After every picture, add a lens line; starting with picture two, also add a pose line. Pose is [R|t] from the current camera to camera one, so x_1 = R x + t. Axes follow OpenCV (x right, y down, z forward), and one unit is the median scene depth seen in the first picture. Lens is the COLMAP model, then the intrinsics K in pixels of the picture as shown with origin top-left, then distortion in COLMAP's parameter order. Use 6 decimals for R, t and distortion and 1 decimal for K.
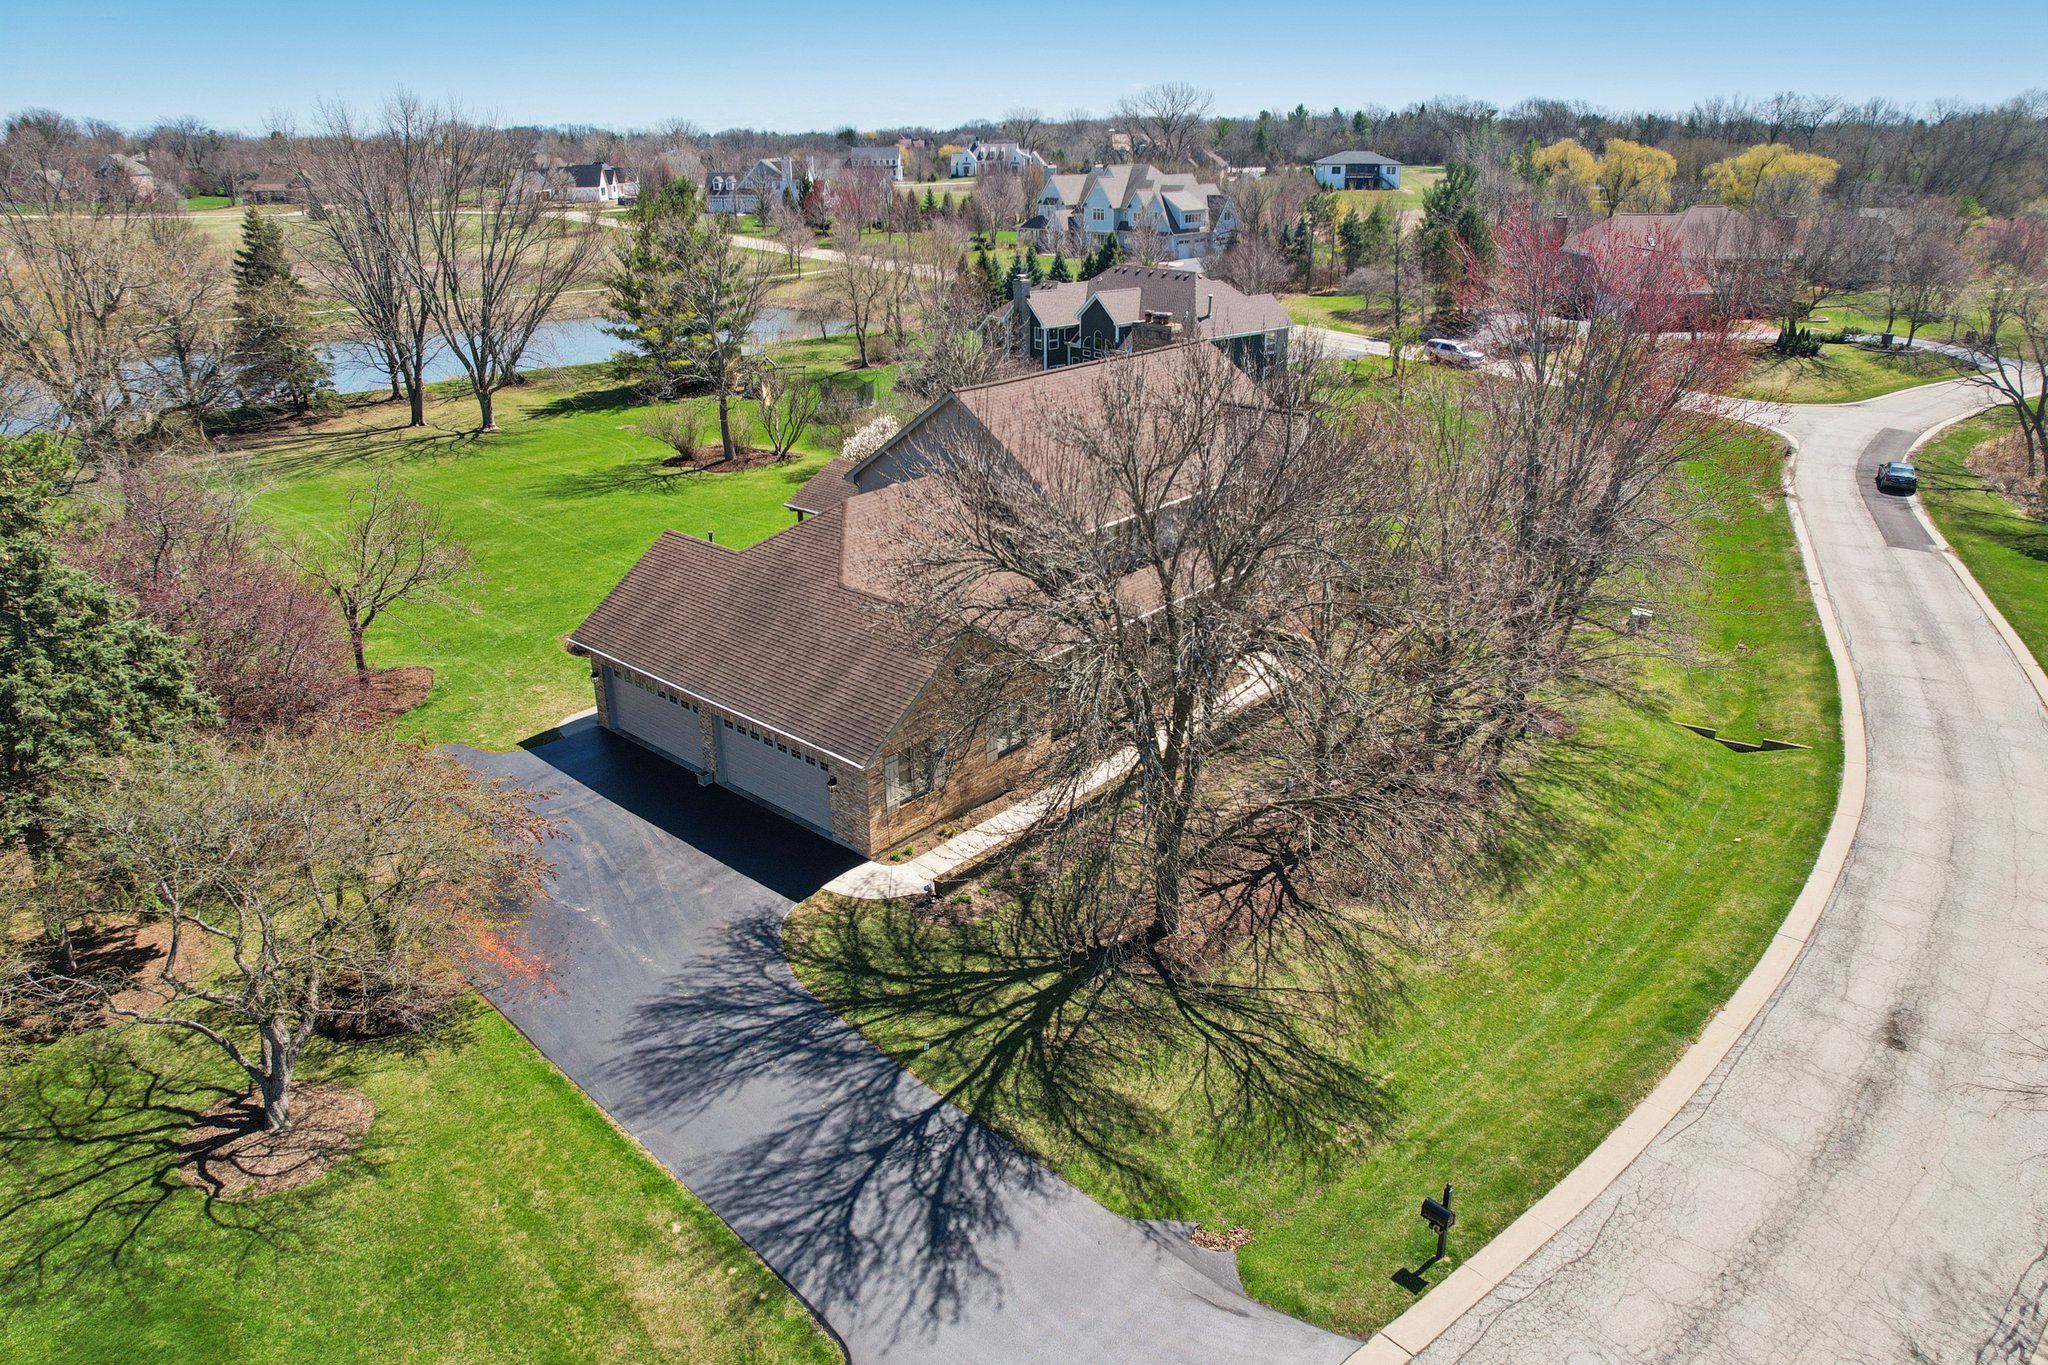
lens RADIAL K [[1331.6, 0, 1014.7], [0, 1331.6, 688.5], [0, 0, 1]] dist [-0.076594, 0.067697]
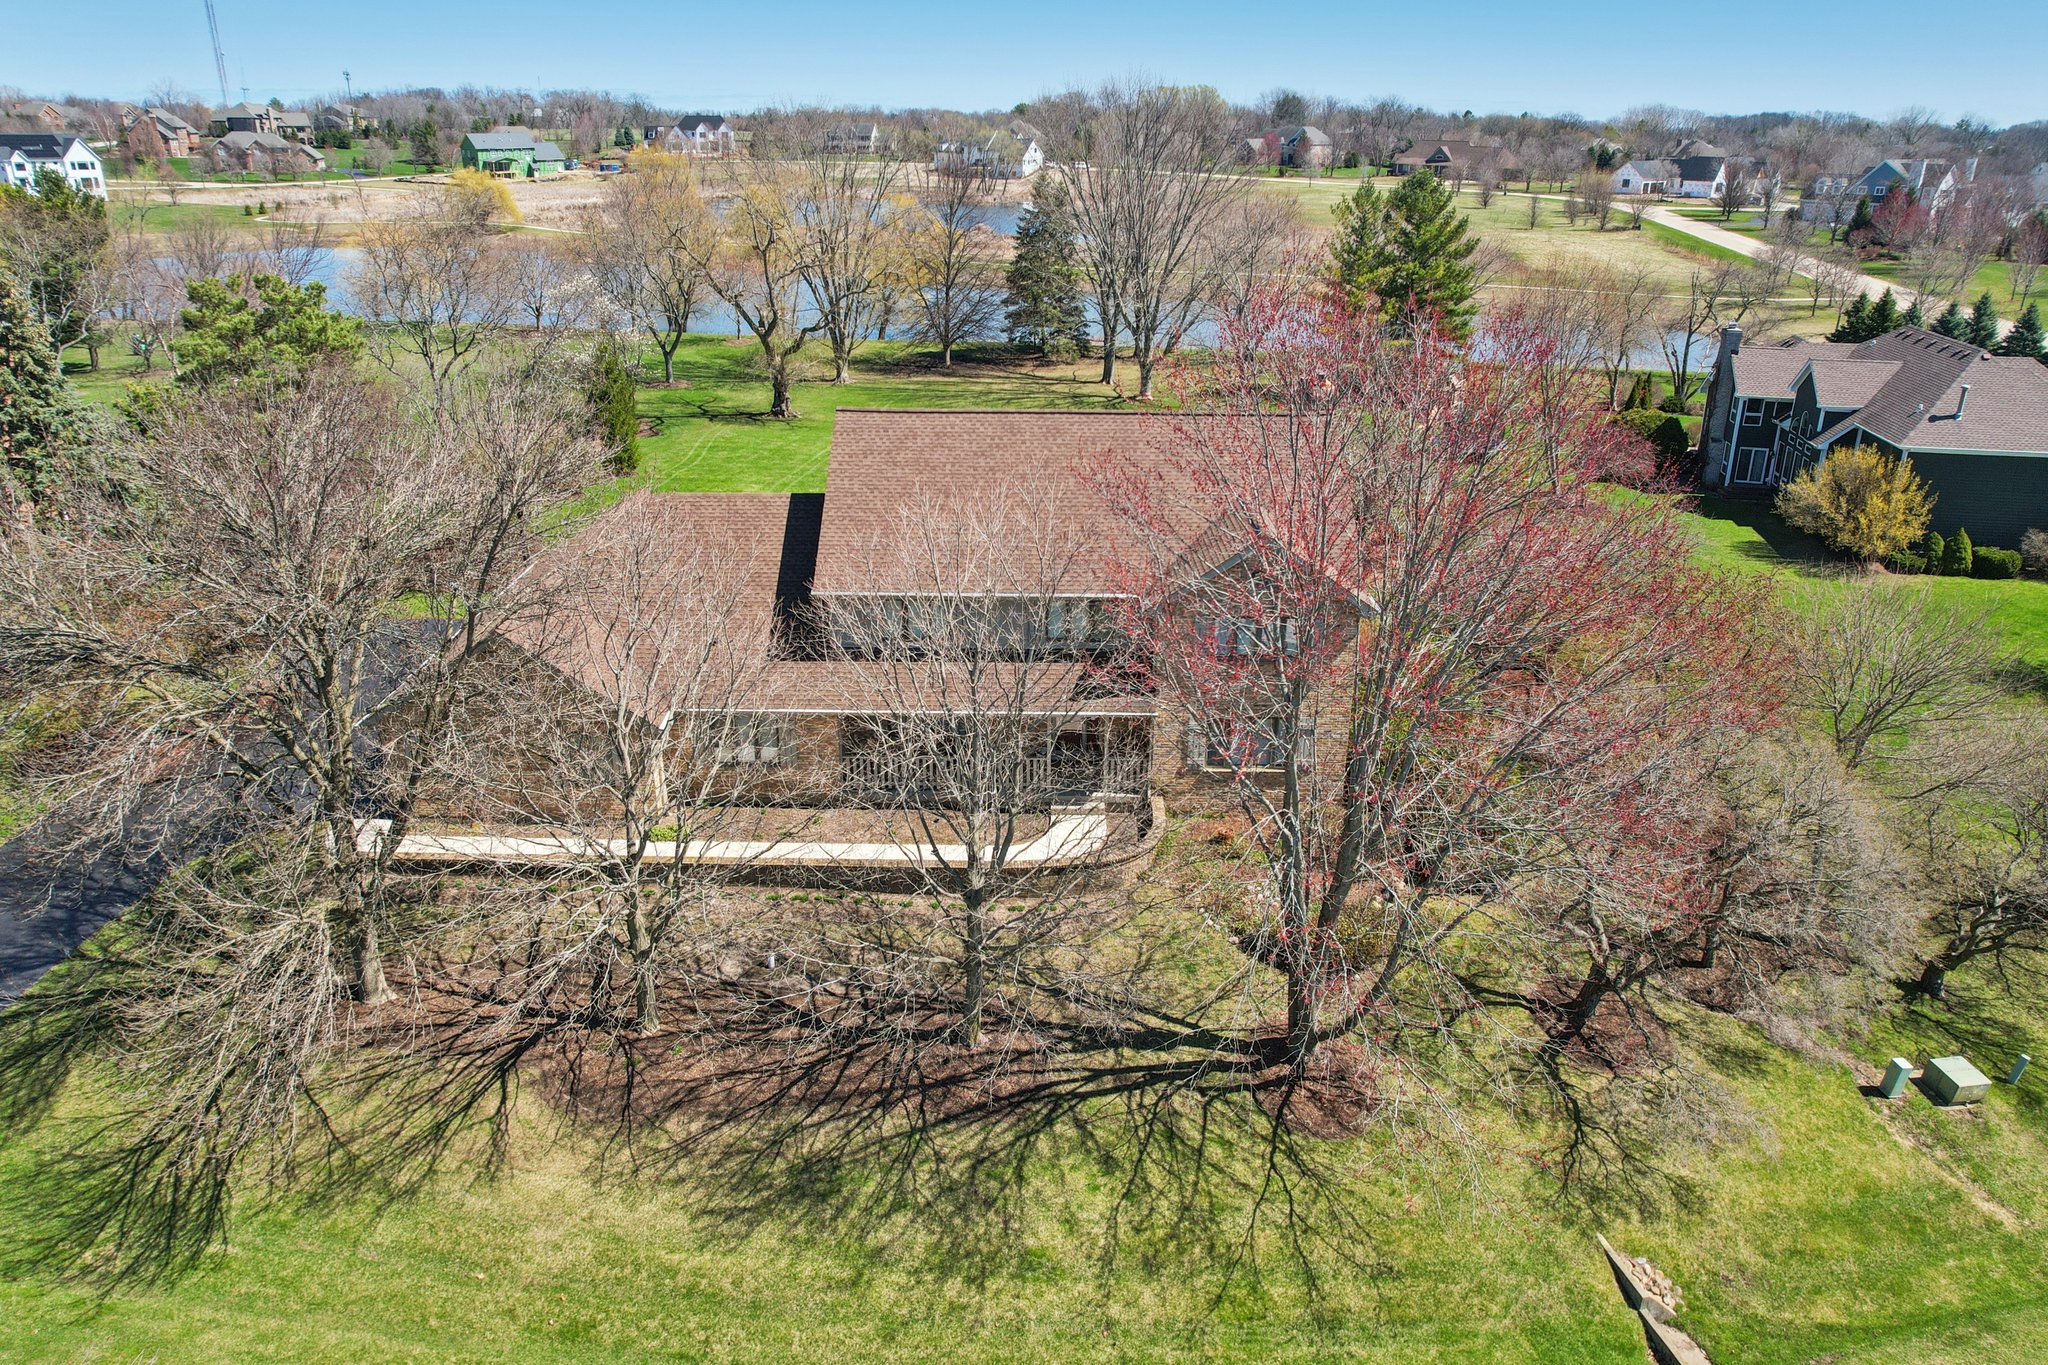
lens RADIAL K [[1331.6, 0, 1014.7], [0, 1331.6, 688.5], [0, 0, 1]] dist [-0.076594, 0.067697]
pose [[0.654529, 0.314321, -0.687600, 0.789365], [-0.306450, 0.941716, 0.138774, -0.231793], [0.691144, 0.119883, 0.712704, 0.518986]]
